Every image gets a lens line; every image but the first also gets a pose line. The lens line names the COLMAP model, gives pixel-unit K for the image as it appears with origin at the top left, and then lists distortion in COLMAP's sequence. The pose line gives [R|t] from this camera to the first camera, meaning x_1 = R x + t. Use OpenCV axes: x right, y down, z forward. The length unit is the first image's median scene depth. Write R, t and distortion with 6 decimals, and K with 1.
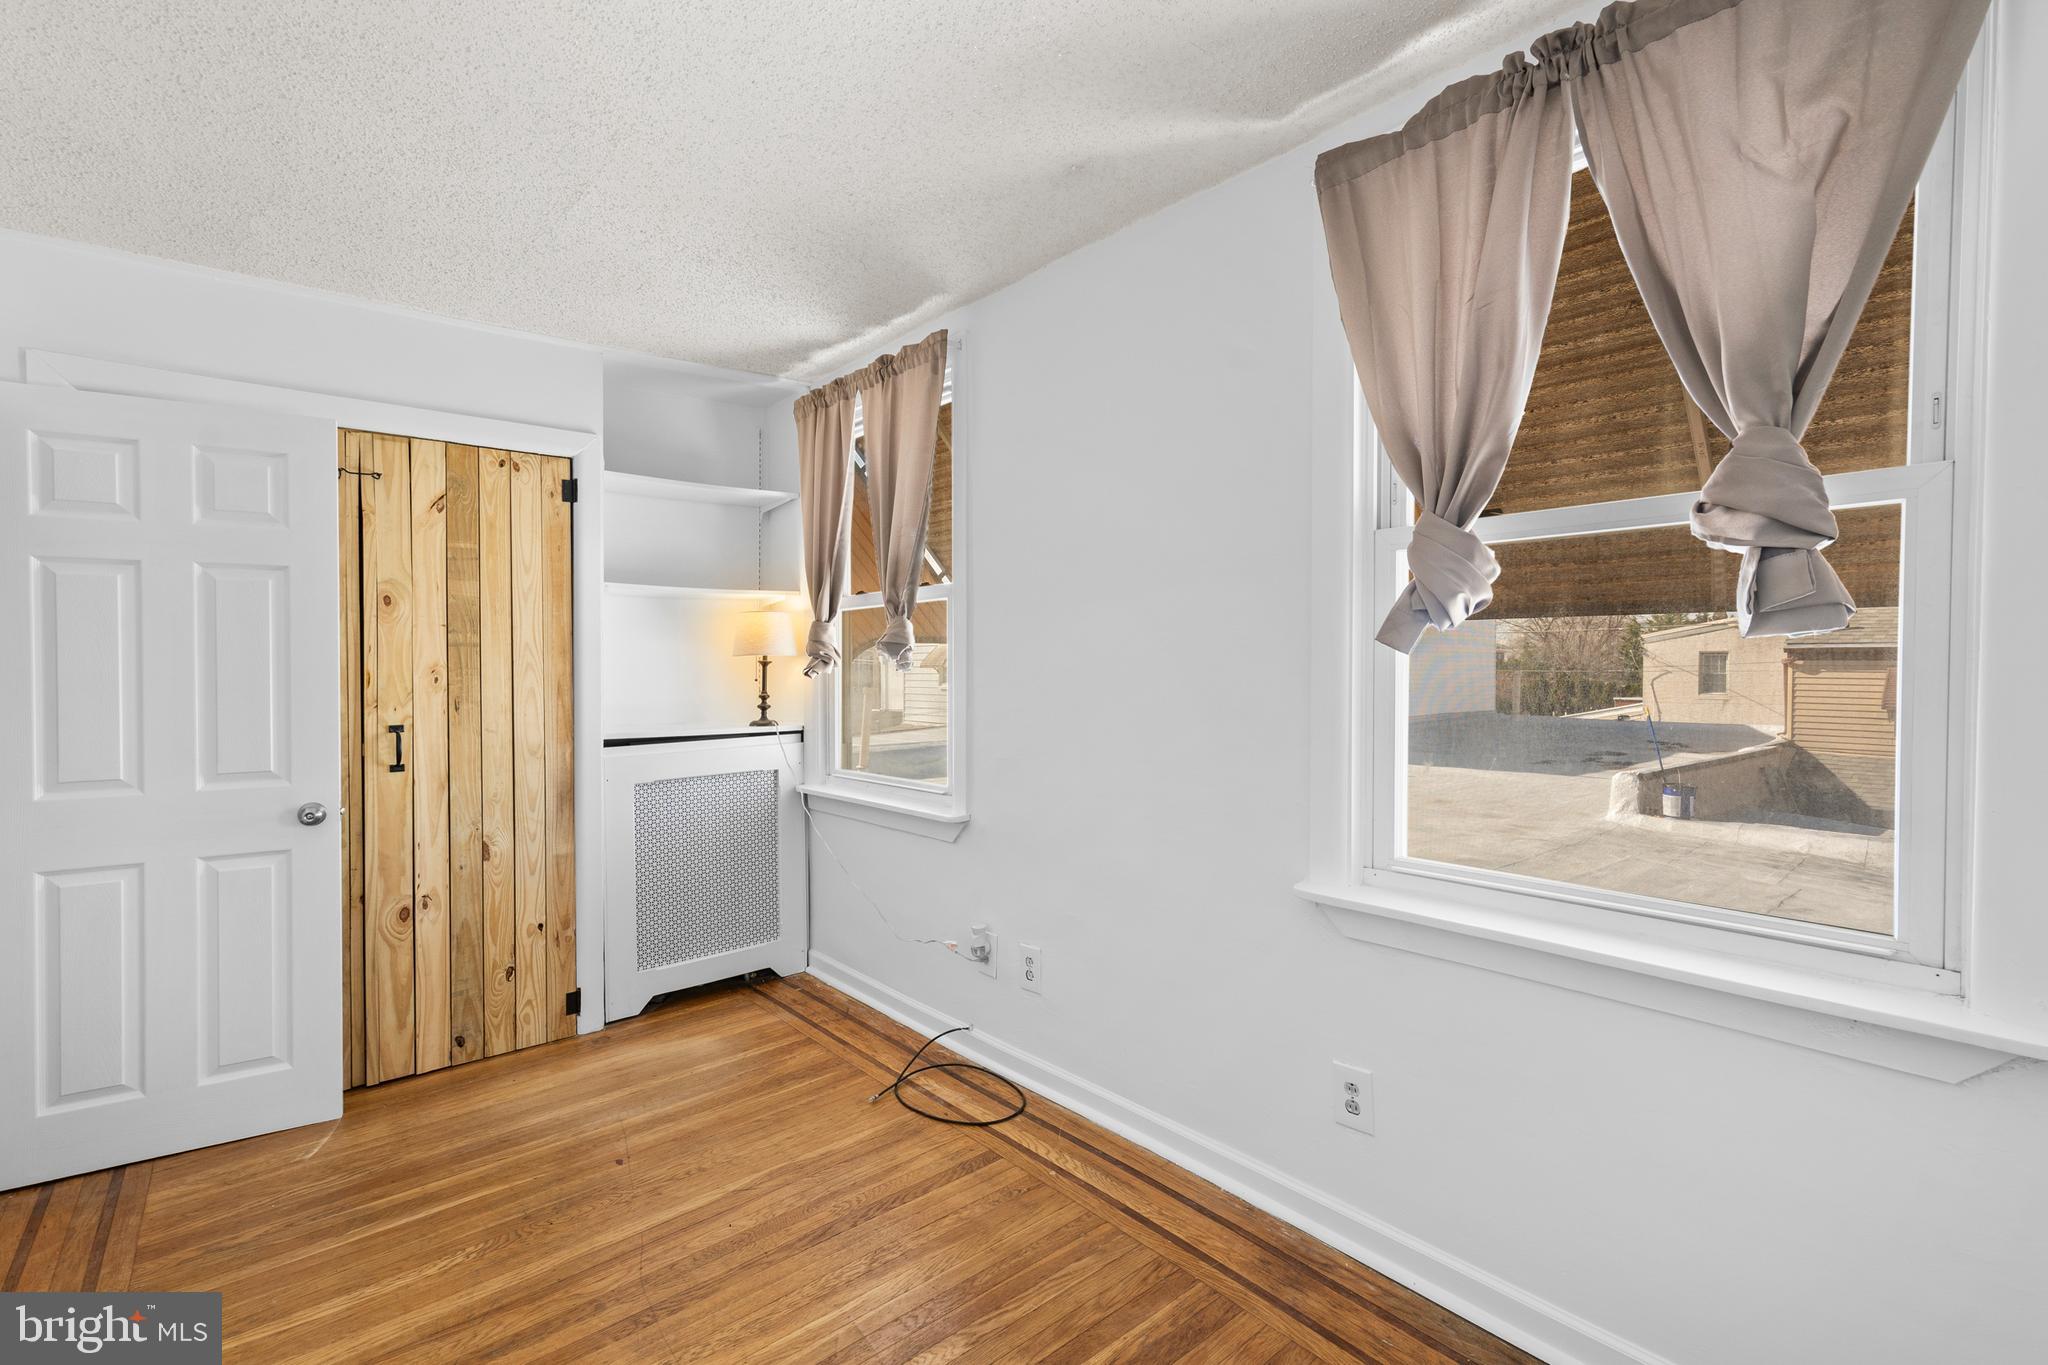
lens RADIAL K [[944.1, 0, 1015.5], [0, 944.1, 653.9], [0, 0, 1]] dist [0.002384, 0.001979]
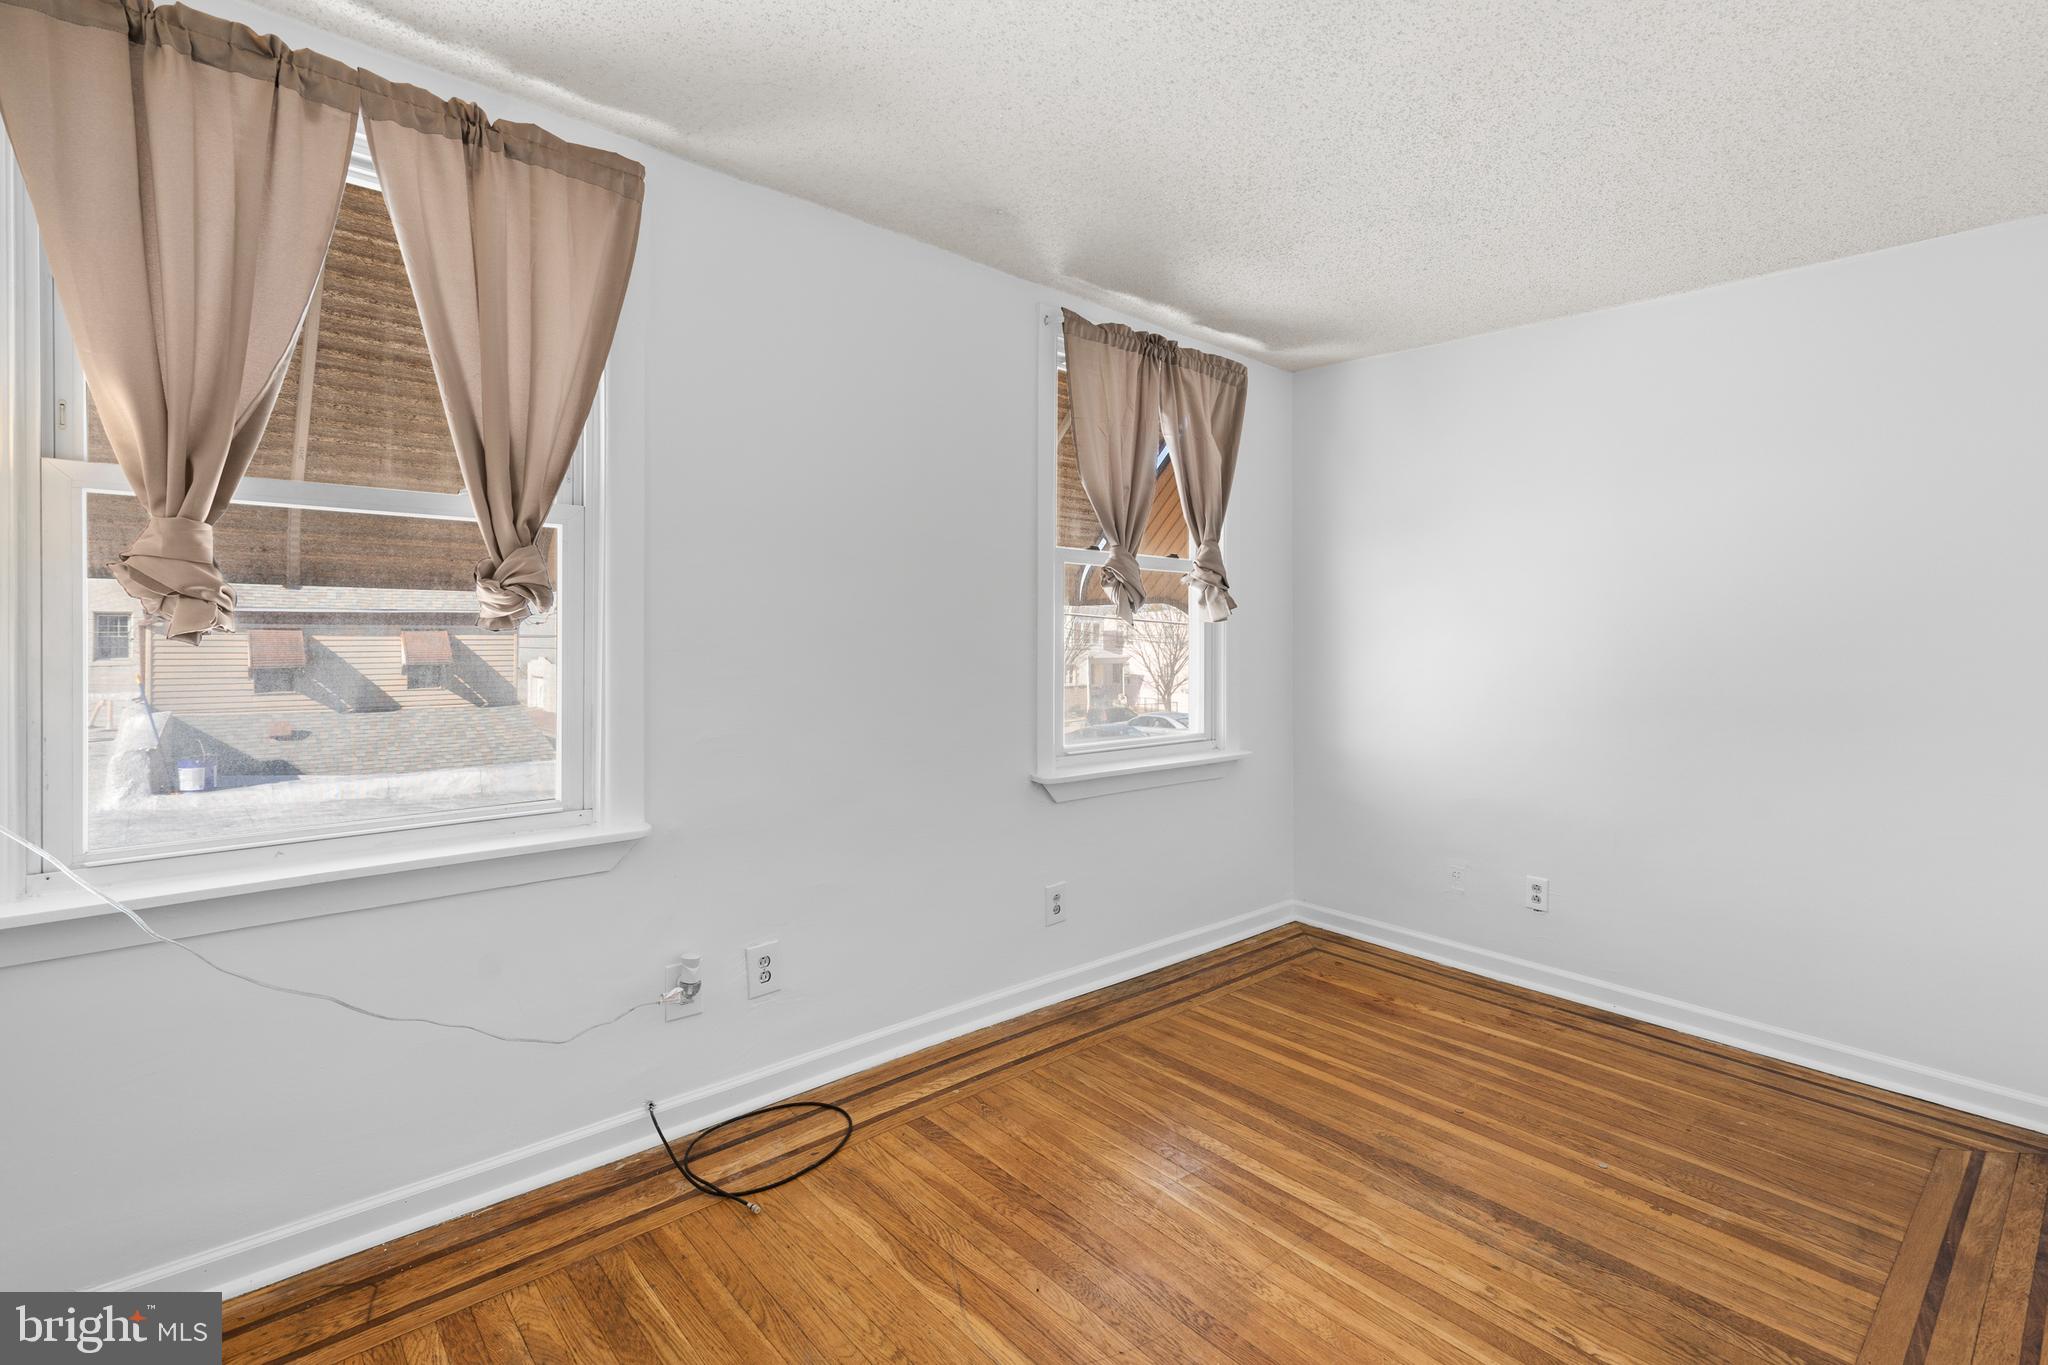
lens RADIAL K [[944.1, 0, 1015.5], [0, 944.1, 653.9], [0, 0, 1]] dist [0.002384, 0.001979]
pose [[-0.018537, -0.020881, 0.999610, -0.957991], [-0.017870, 0.999629, 0.020550, 0.022010], [-0.999668, -0.017482, -0.018903, 0.889381]]
